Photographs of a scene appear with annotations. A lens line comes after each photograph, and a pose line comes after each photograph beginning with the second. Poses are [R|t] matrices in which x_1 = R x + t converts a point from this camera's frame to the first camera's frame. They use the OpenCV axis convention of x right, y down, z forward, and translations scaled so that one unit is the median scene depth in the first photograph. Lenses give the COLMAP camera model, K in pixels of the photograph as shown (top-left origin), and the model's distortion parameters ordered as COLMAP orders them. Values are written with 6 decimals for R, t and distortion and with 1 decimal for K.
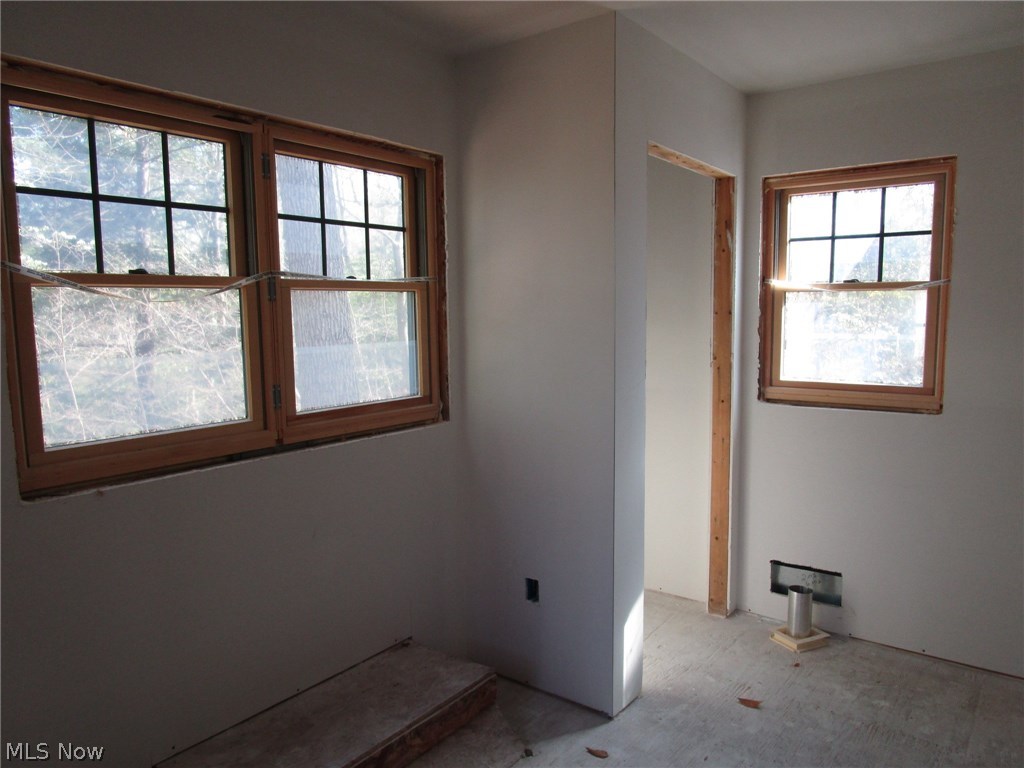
lens RADIAL K [[757.9, 0, 507.4], [0, 757.9, 380.8], [0, 0, 1]] dist [-0.006269, 0.001135]
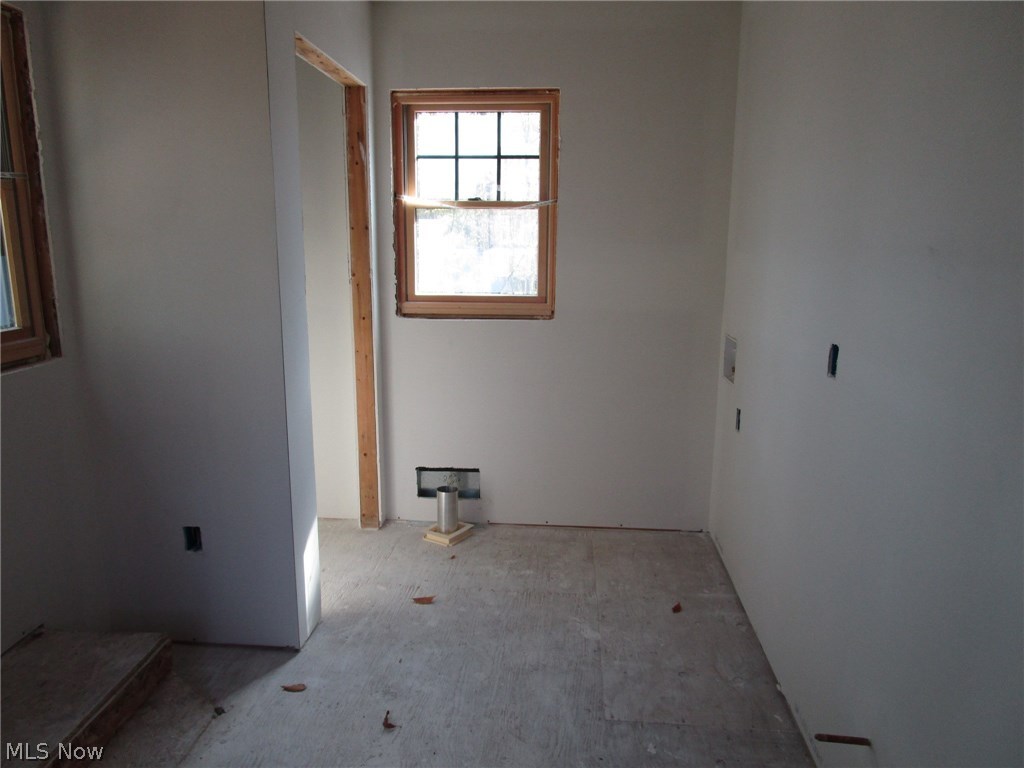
lens RADIAL K [[757.9, 0, 507.4], [0, 757.9, 380.8], [0, 0, 1]] dist [-0.006269, 0.001135]
pose [[0.839556, -0.091711, 0.535476, -0.109058], [0.041003, 0.993534, 0.105875, 0.012176], [-0.541723, -0.066932, 0.837888, 0.063151]]
